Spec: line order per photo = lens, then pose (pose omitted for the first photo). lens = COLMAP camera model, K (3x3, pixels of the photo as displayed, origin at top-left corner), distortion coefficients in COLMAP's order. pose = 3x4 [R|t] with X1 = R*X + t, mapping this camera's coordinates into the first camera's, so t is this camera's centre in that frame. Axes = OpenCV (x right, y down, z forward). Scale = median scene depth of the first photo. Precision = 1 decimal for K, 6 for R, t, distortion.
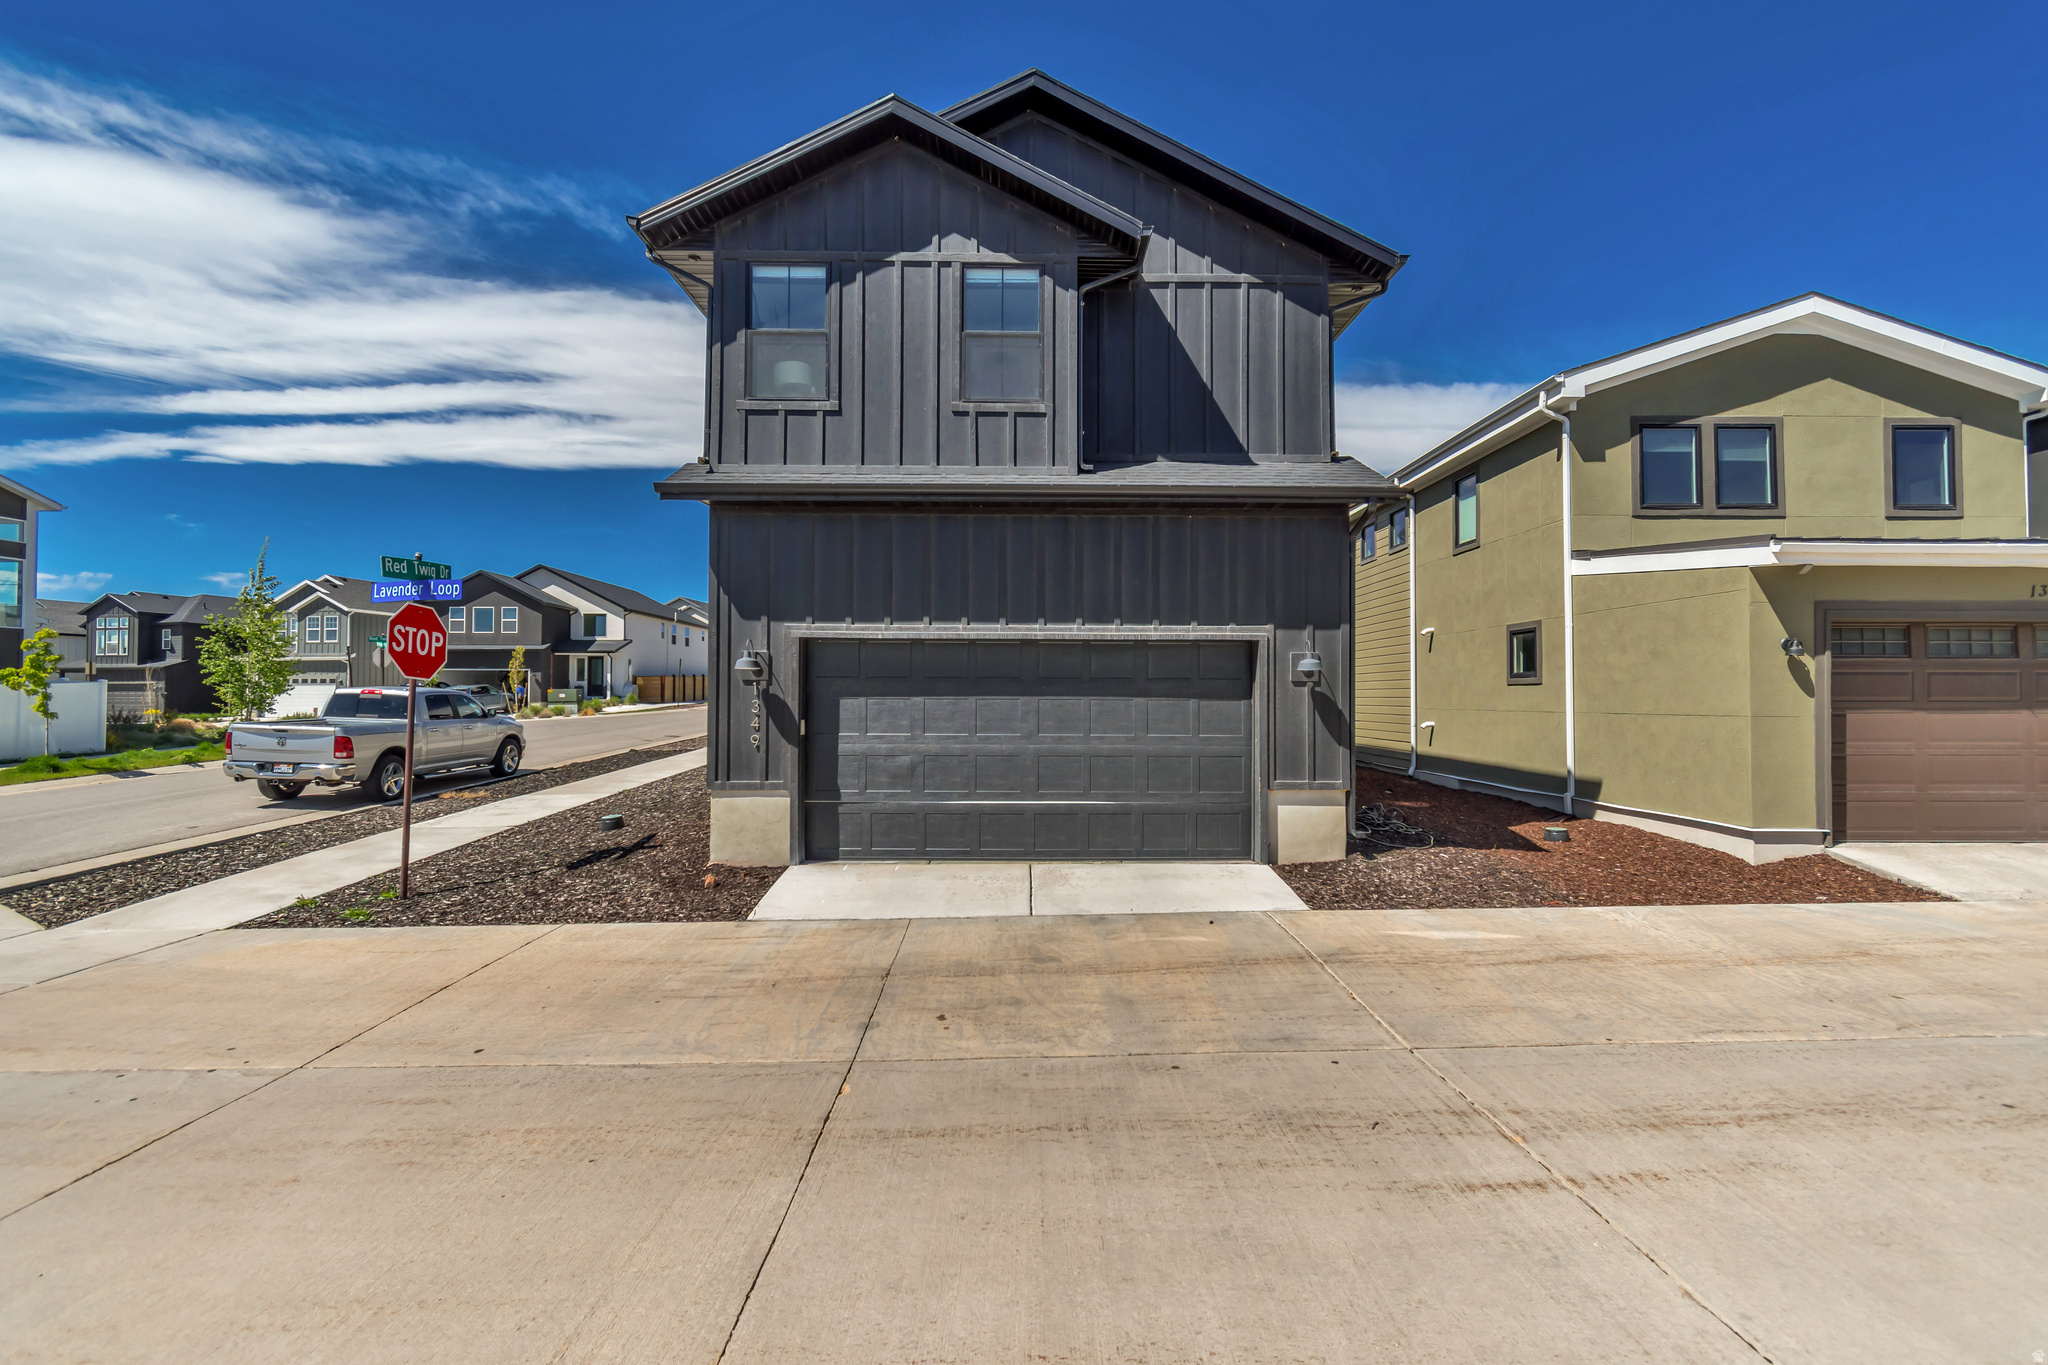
lens RADIAL K [[898.7, 0, 1024.0], [0, 898.7, 682.5], [0, 0, 1]] dist [0.004063, -0.000069]
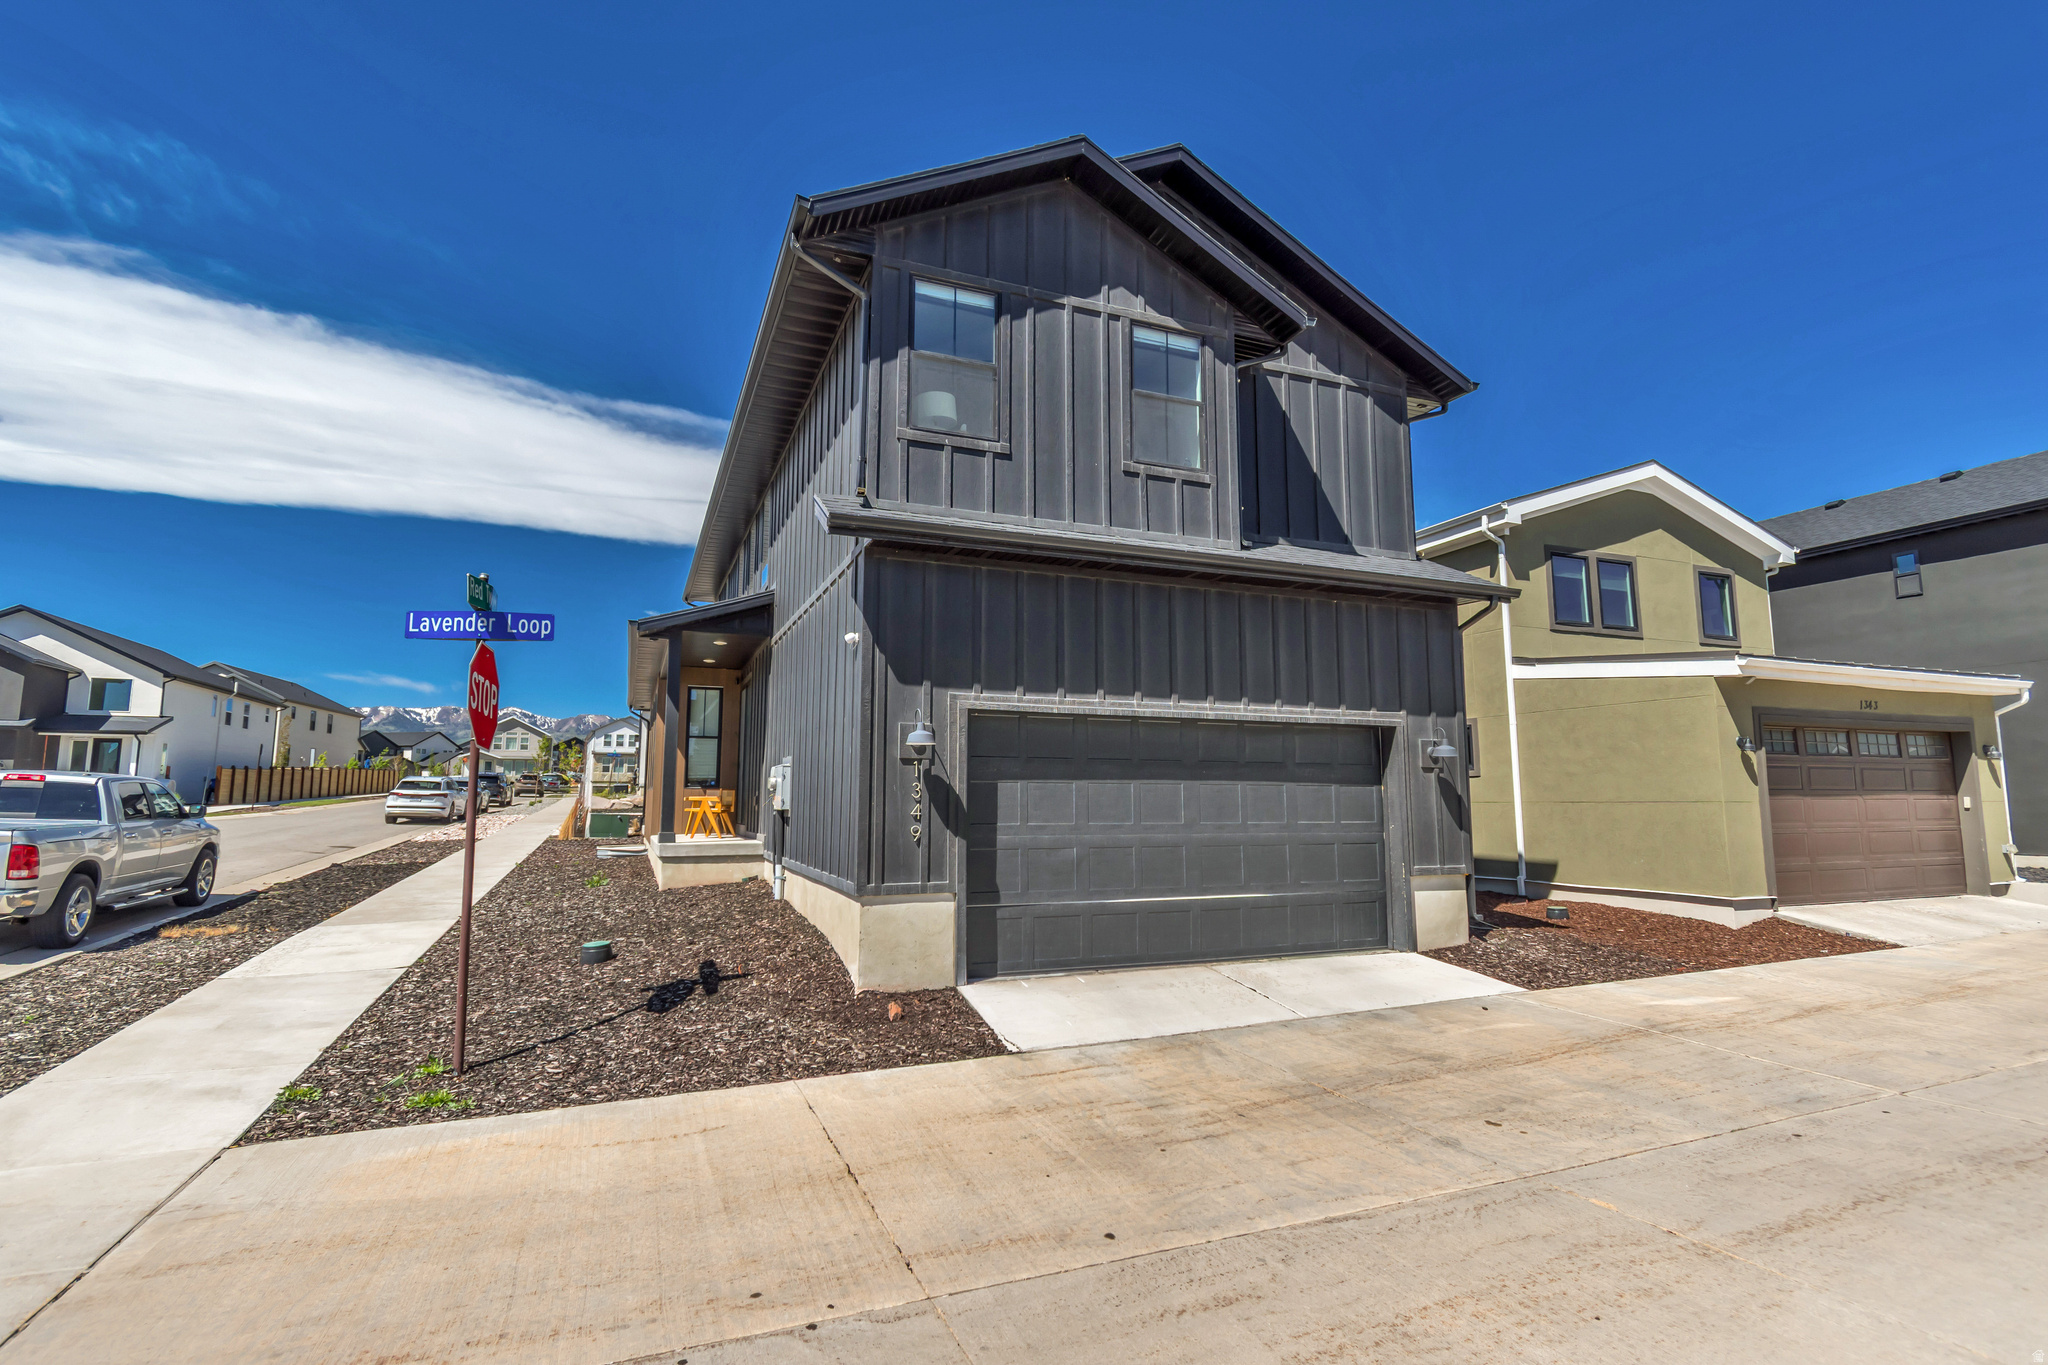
lens RADIAL K [[978.1, 0, 1024.0], [0, 978.1, 682.5], [0, 0, 1]] dist [0.008140, -0.006264]
pose [[0.931196, 0.042614, 0.362019, -0.528893], [-0.005080, 0.994564, -0.104004, 0.020688], [-0.364483, 0.095009, 0.926351, 0.124627]]
